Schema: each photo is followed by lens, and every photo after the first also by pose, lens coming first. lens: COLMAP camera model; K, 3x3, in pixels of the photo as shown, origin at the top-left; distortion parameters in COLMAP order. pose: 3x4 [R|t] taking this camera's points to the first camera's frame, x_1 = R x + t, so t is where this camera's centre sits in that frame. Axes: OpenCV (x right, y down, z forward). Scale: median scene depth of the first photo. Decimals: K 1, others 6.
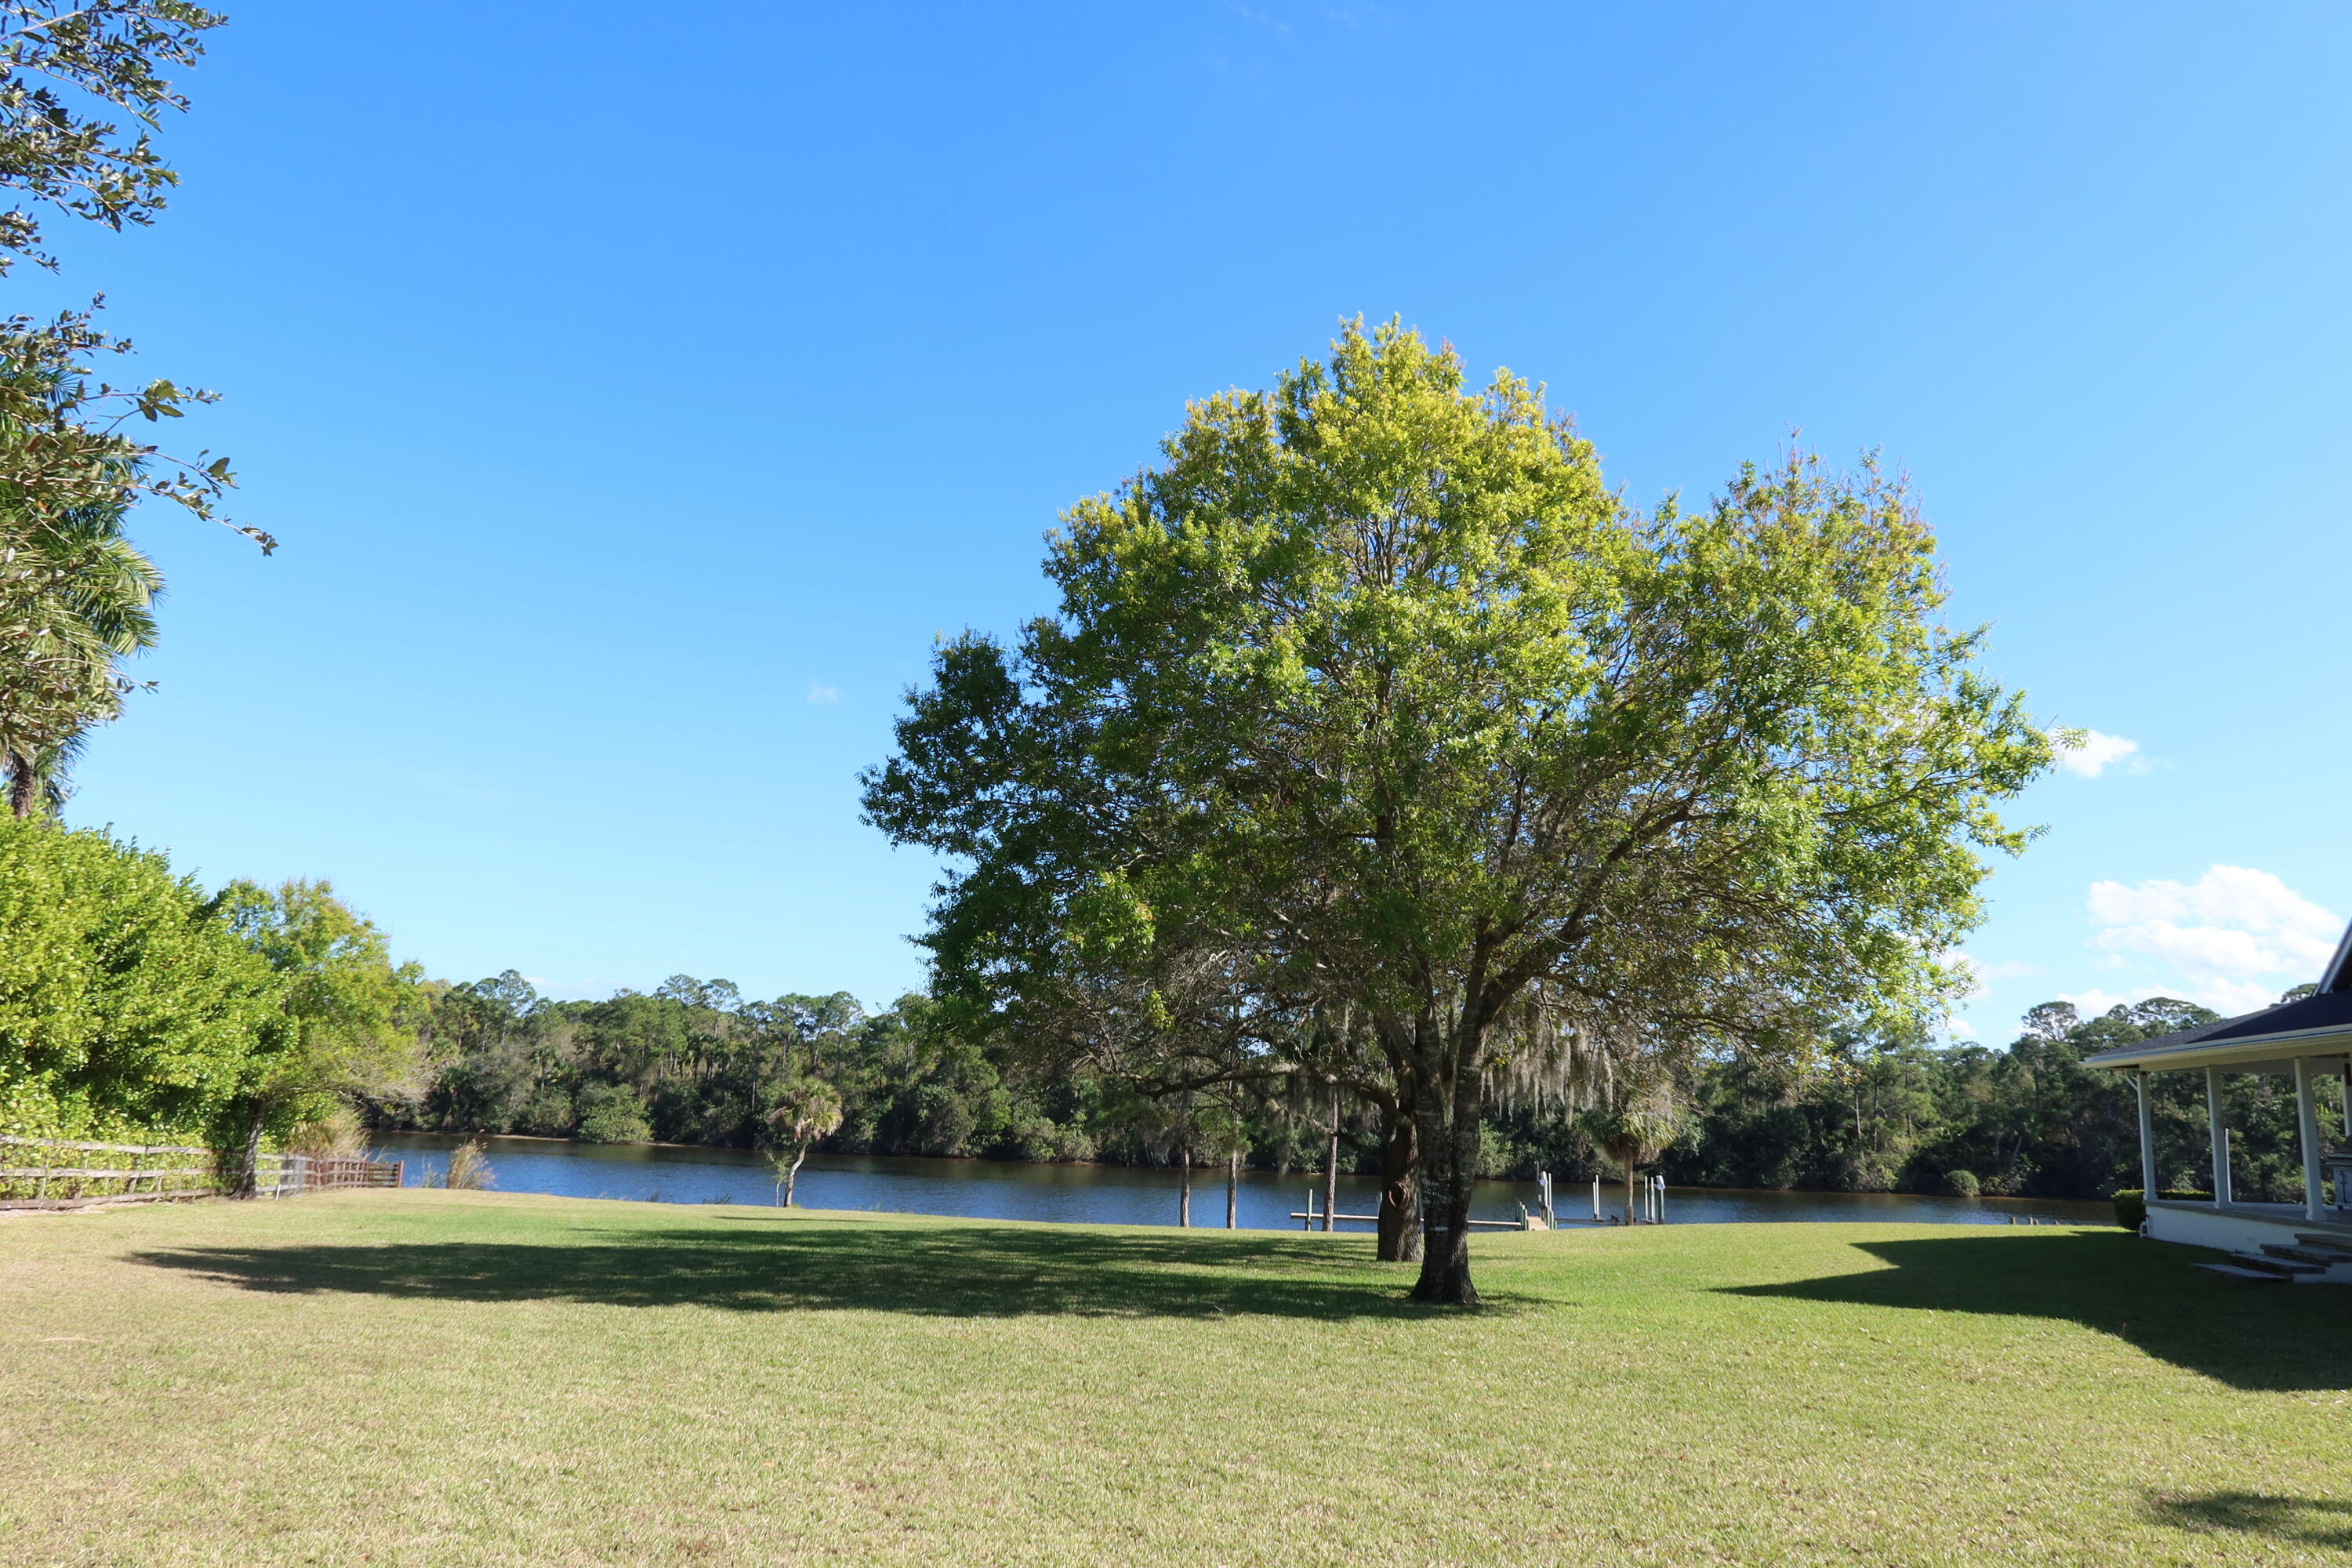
lens RADIAL K [[1639.6, 0, 1176.0], [0, 1639.6, 784.0], [0, 0, 1]] dist [-0.015765, 0.002469]
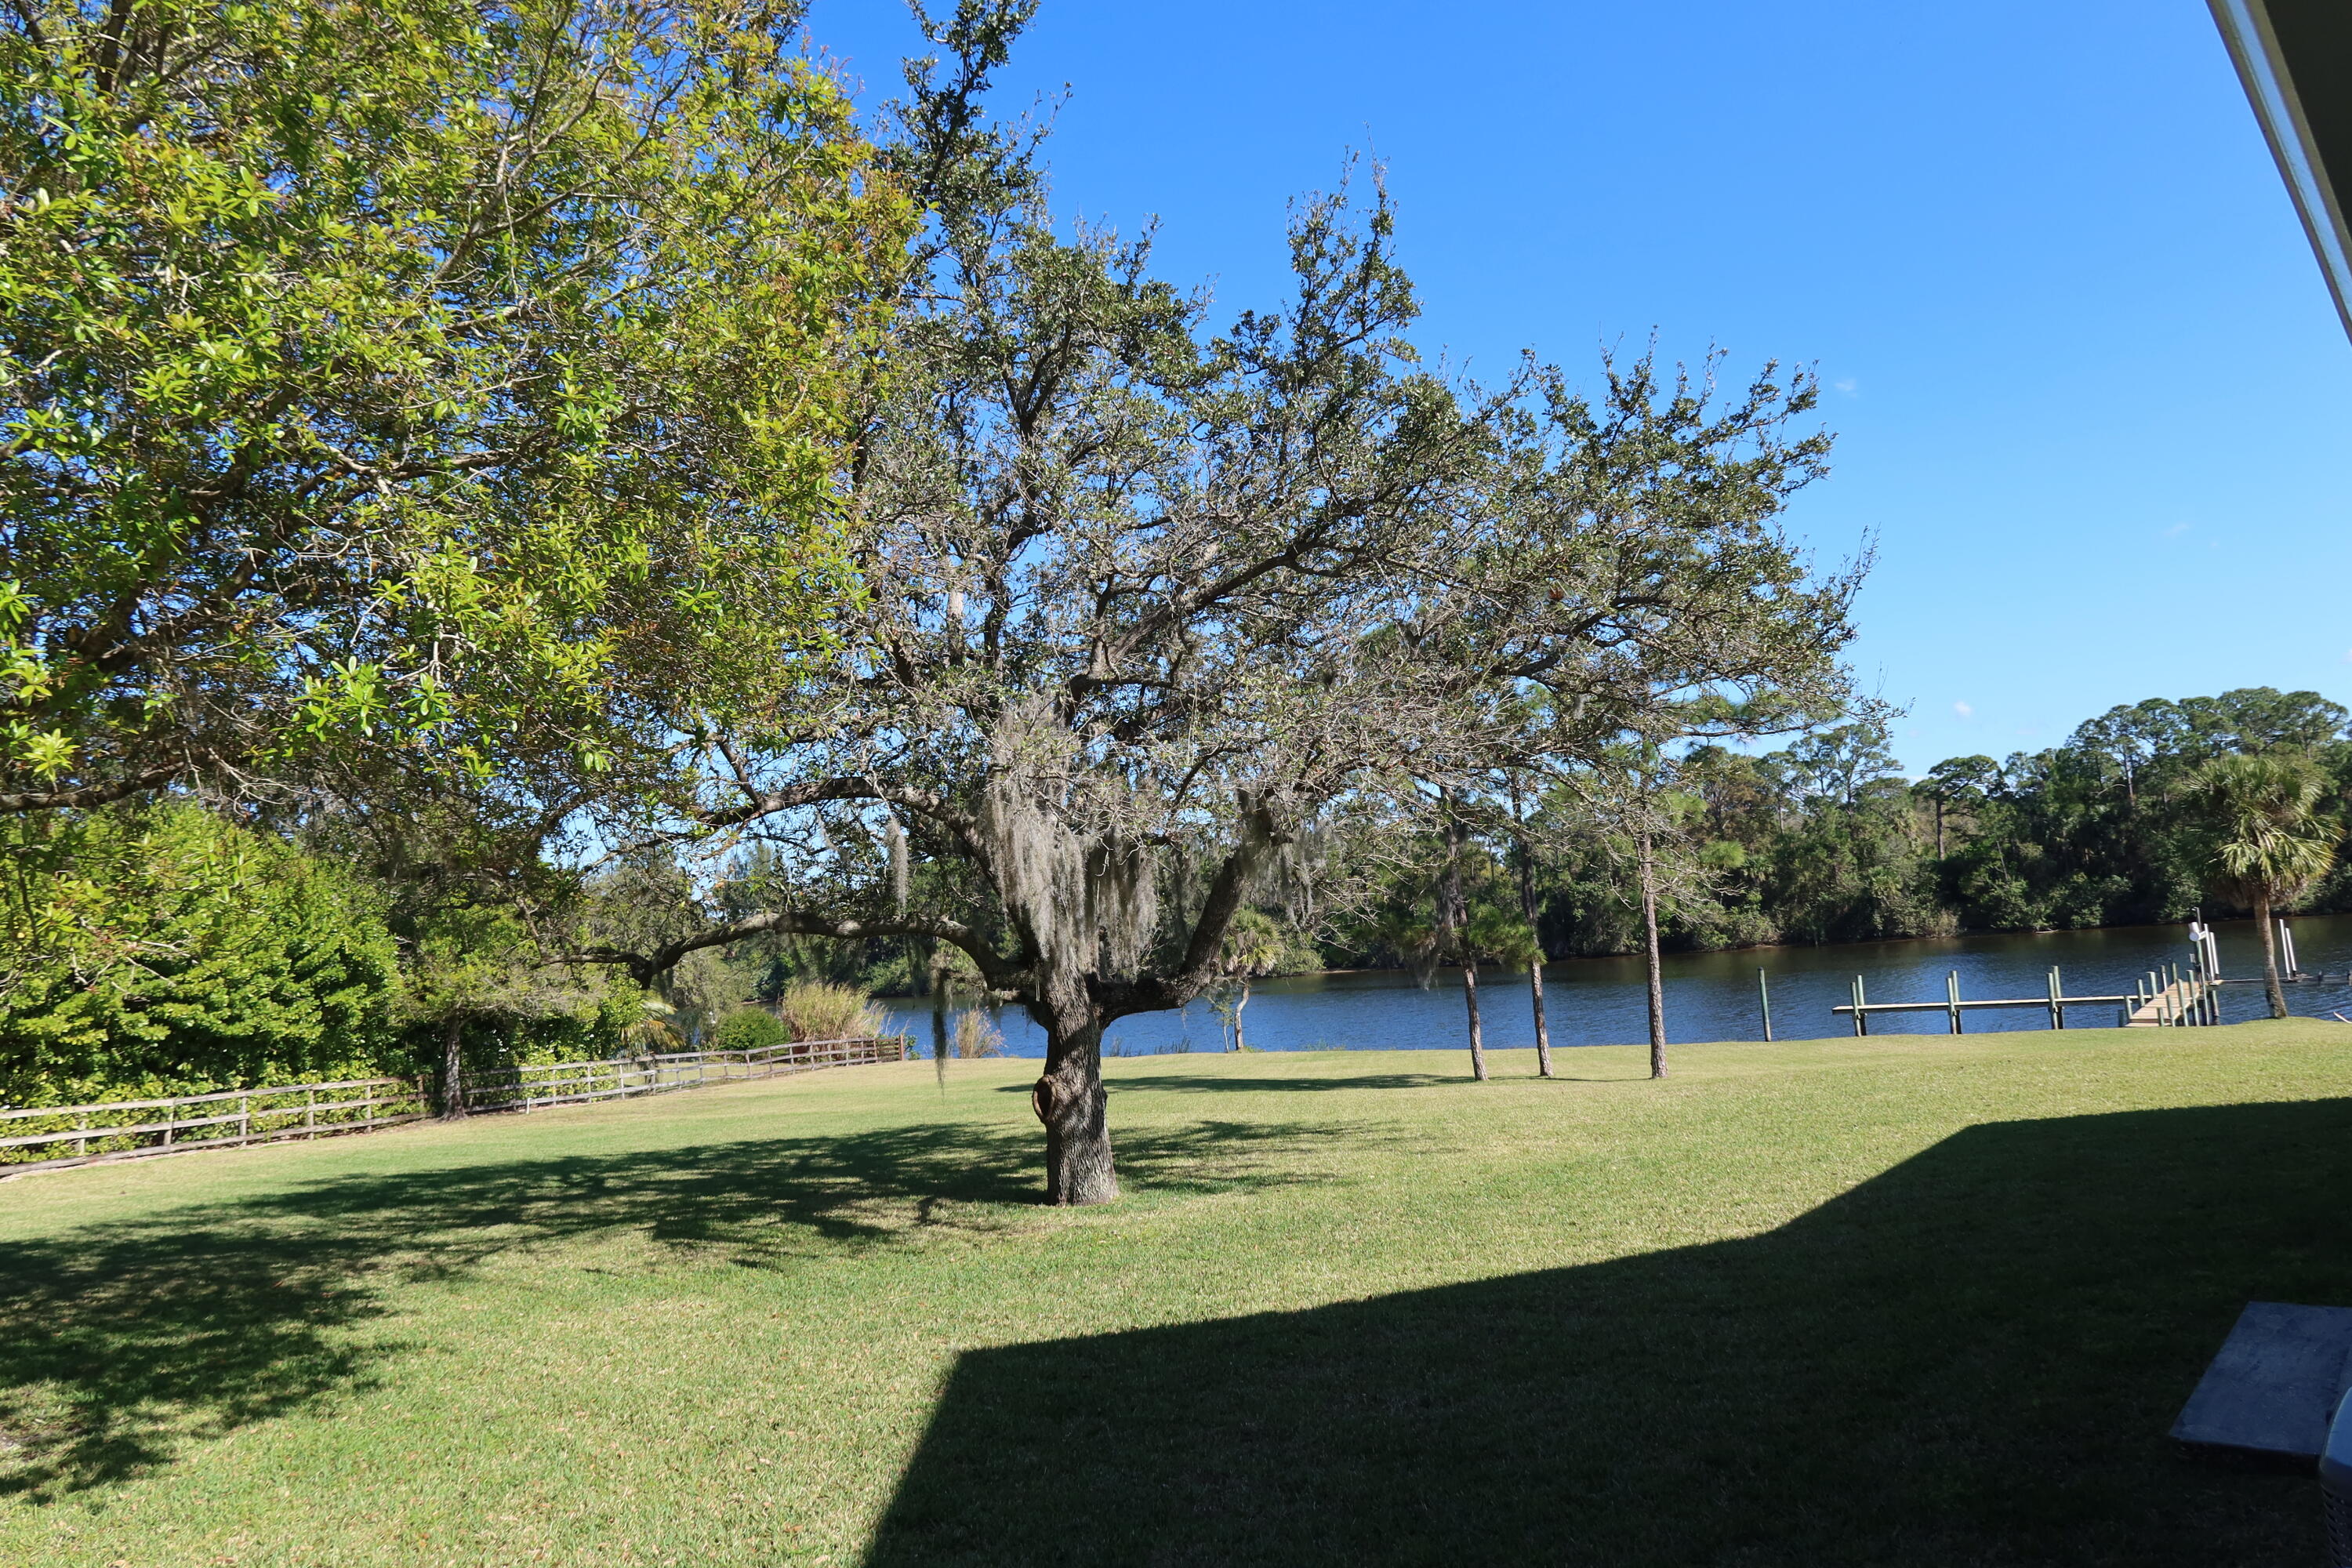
lens RADIAL K [[1639.6, 0, 1176.0], [0, 1639.6, 784.0], [0, 0, 1]] dist [-0.015765, 0.002469]
pose [[0.882488, -0.147499, -0.446607, 0.566948], [0.199559, 0.977269, 0.071567, 0.125190], [0.425899, -0.152282, 0.891863, 0.610000]]
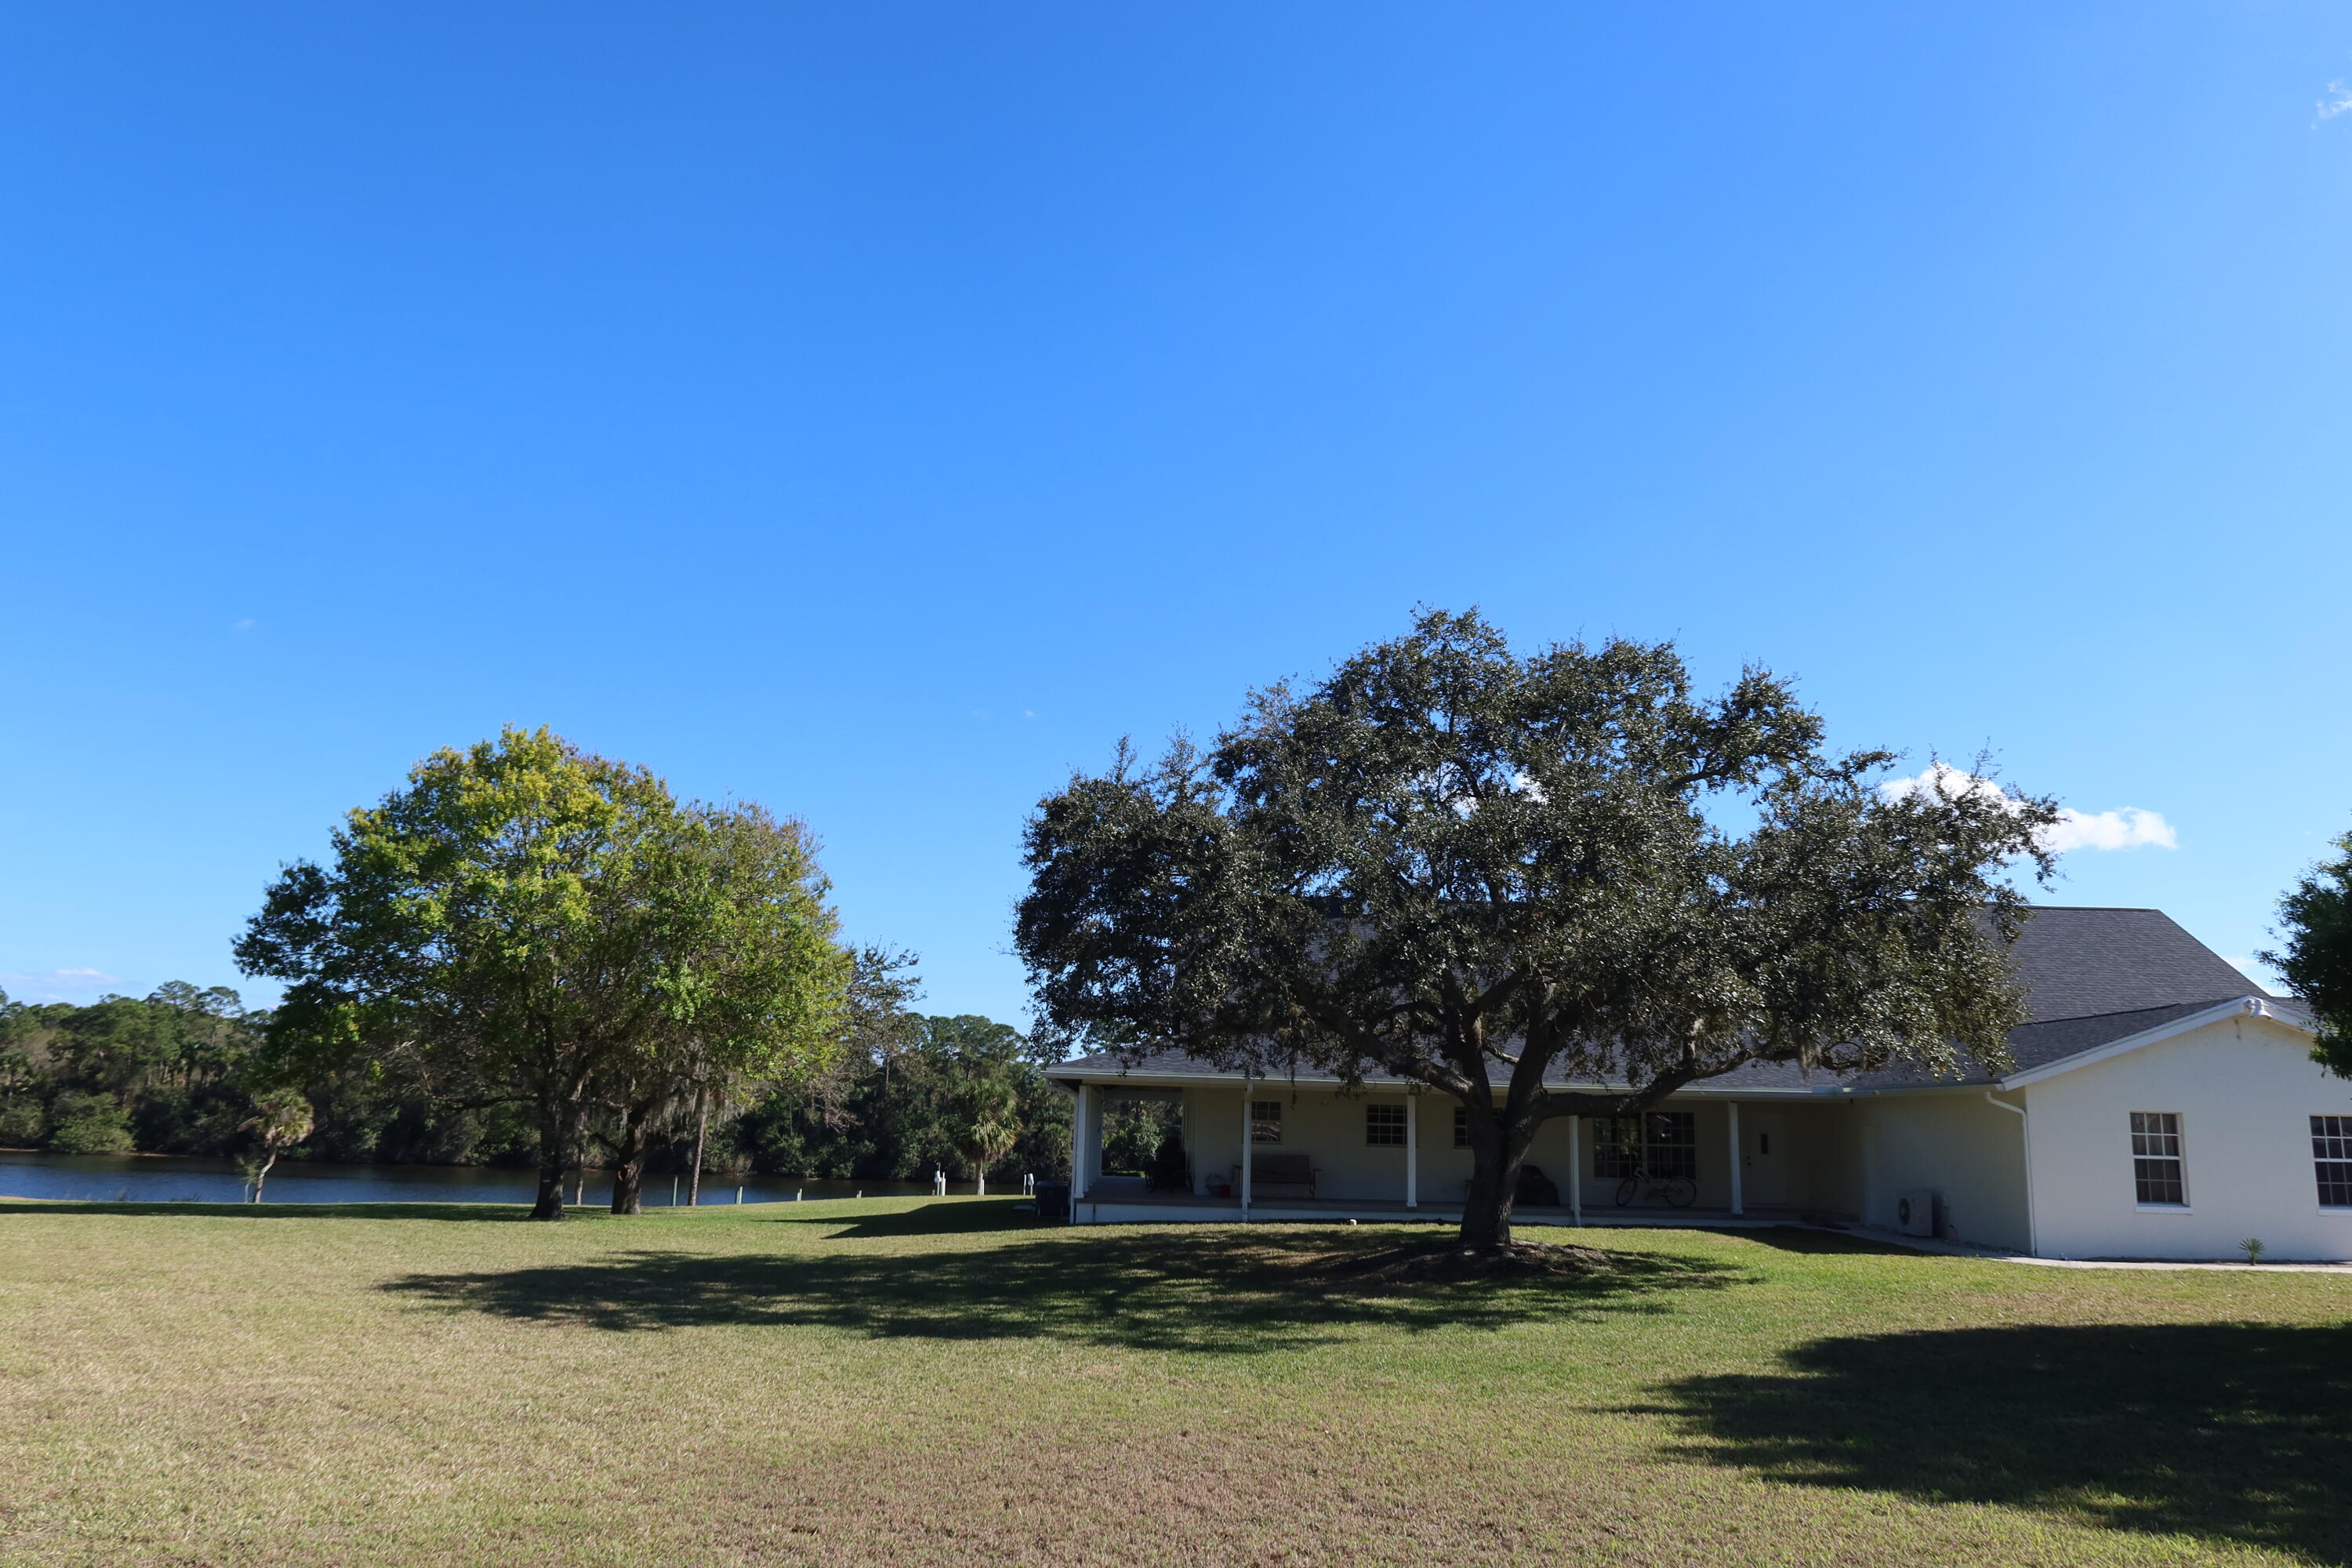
lens RADIAL K [[1639.6, 0, 1176.0], [0, 1639.6, 784.0], [0, 0, 1]] dist [-0.015765, 0.002469]
pose [[0.968700, 0.048614, 0.243429, 0.305587], [-0.047183, 0.998818, -0.011708, -0.165350], [-0.243711, -0.000145, 0.969848, -0.834093]]
